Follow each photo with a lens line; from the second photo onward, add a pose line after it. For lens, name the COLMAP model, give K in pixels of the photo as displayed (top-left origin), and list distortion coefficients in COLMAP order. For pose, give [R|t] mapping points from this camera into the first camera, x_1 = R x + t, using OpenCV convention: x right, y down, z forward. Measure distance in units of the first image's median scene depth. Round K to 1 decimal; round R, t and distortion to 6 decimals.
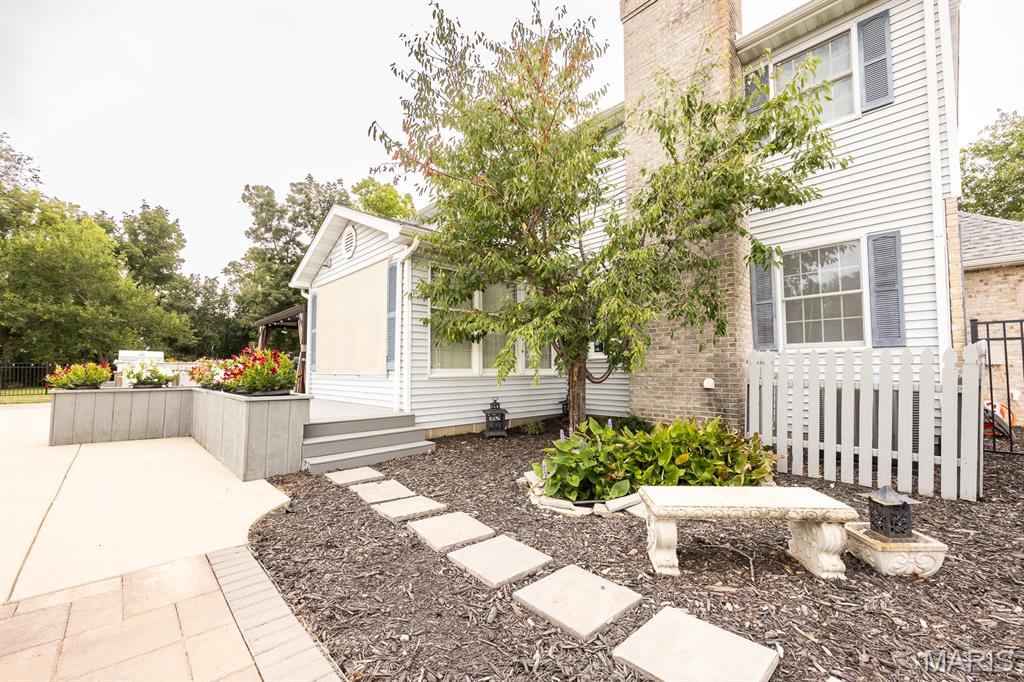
lens RADIAL K [[407.6, 0, 514.4], [0, 407.6, 354.0], [0, 0, 1]] dist [0.000147, 0.000322]
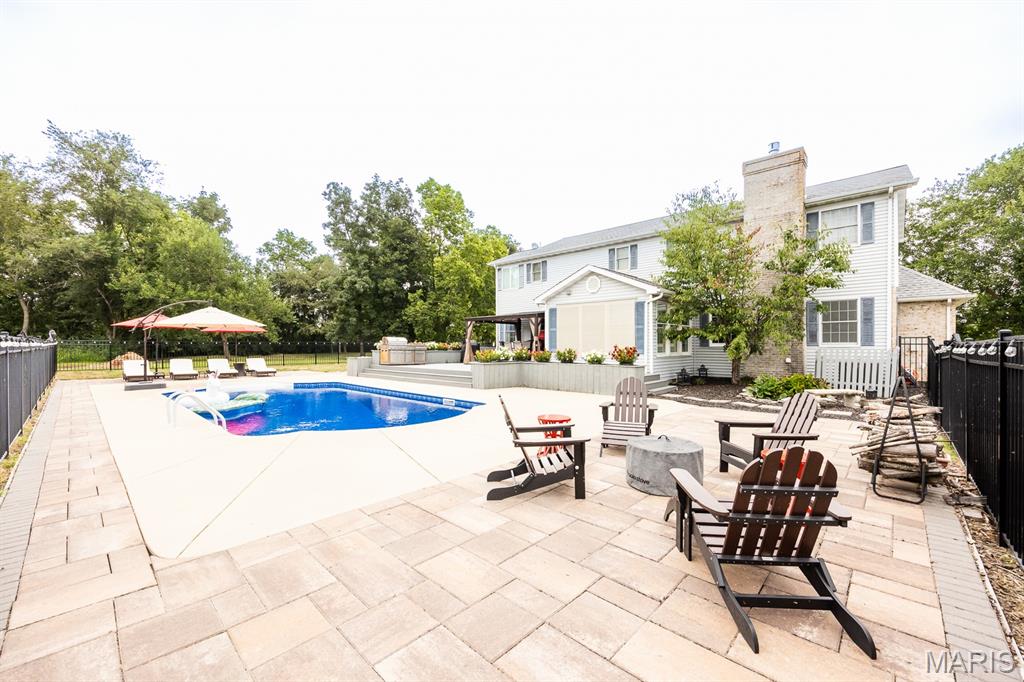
lens RADIAL K [[417.5, 0, 509.1], [0, 417.5, 345.9], [0, 0, 1]] dist [-0.000973, 0.000100]
pose [[0.998259, 0.005369, 0.058733, -0.967886], [-0.007969, 0.998995, 0.044115, -0.077907], [-0.058437, -0.044507, 0.997299, -0.963961]]
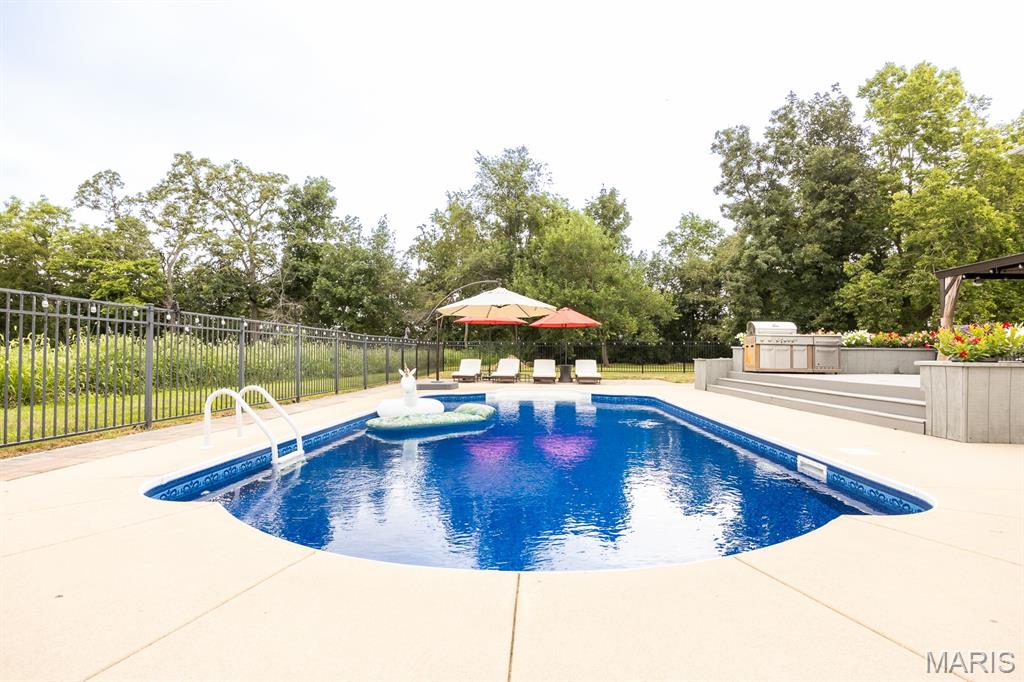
lens RADIAL K [[501.6, 0, 528.1], [0, 501.6, 343.5], [0, 0, 1]] dist [-0.001717, 0.000197]
pose [[0.699934, -0.014233, -0.714066, -0.885663], [0.027671, 0.999591, 0.007199, 0.028581], [0.713671, -0.024798, 0.700042, -0.080901]]
